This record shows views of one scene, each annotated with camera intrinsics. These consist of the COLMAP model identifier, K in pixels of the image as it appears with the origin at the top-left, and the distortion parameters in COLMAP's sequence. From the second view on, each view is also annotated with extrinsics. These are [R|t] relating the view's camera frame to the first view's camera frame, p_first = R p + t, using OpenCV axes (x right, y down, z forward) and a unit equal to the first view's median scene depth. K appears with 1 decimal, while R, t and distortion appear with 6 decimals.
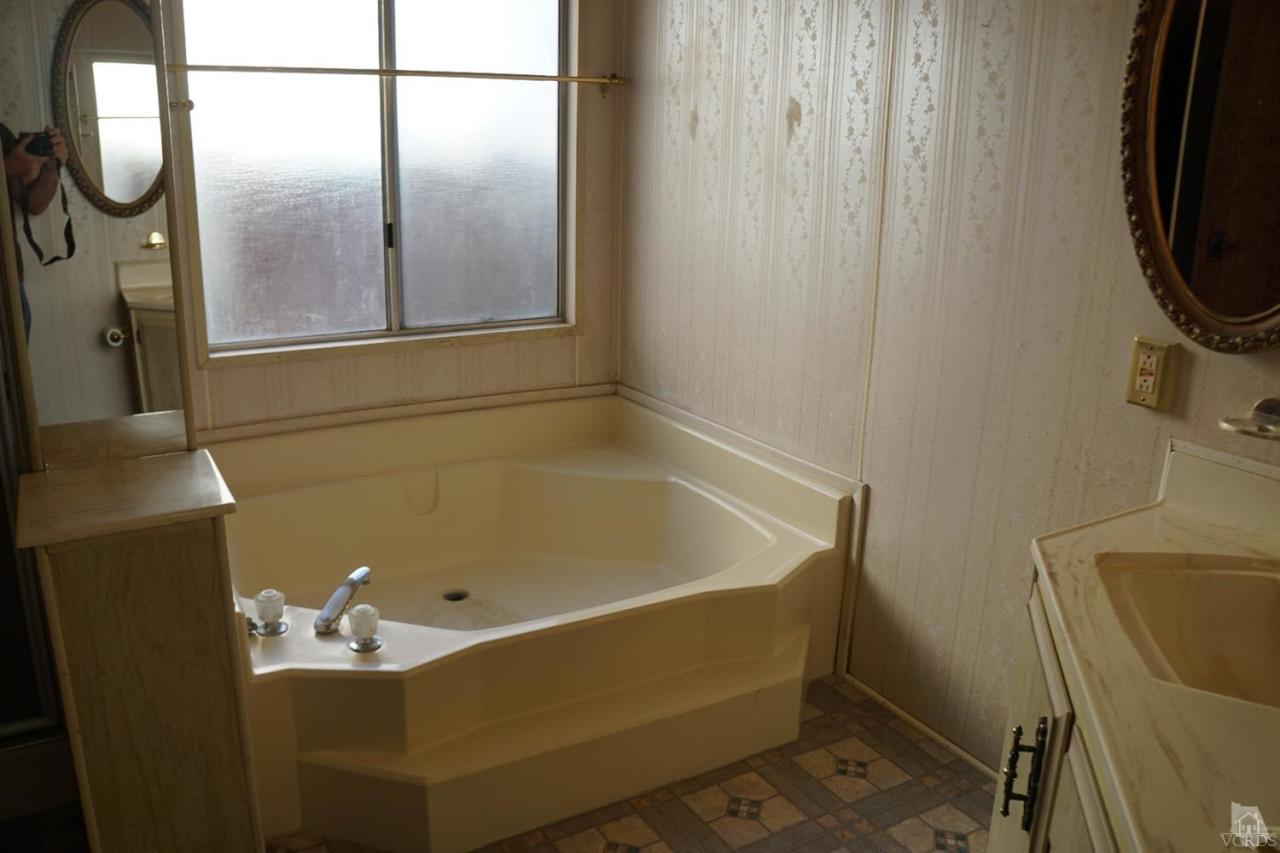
lens RADIAL K [[991.3, 0, 669.9], [0, 991.3, 425.3], [0, 0, 1]] dist [-0.162553, 0.080446]
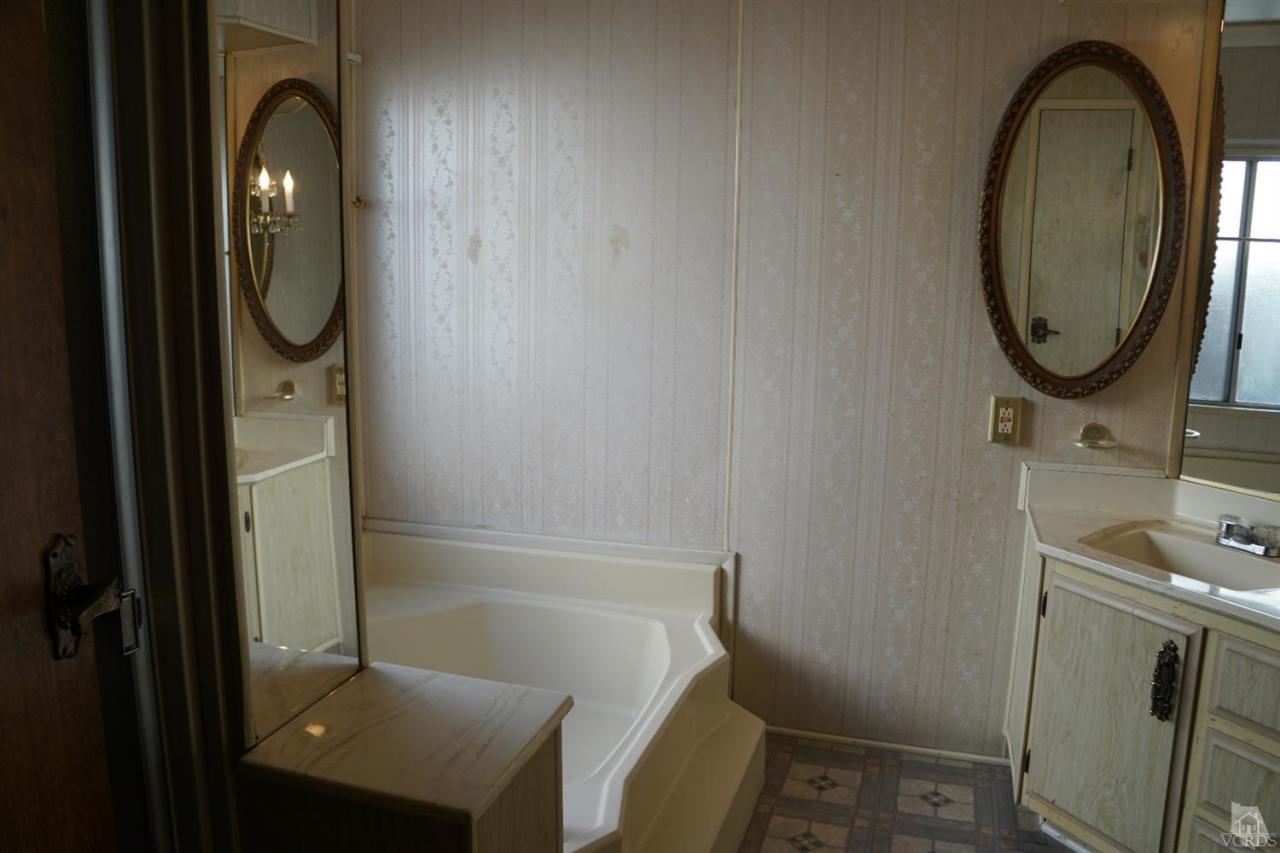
lens RADIAL K [[991.3, 0, 669.9], [0, 991.3, 425.3], [0, 0, 1]] dist [-0.162553, 0.080446]
pose [[0.753515, -0.140021, 0.642346, -0.604464], [0.190424, 0.981657, -0.009394, -0.094395], [-0.629248, 0.129396, 0.766357, 0.136548]]
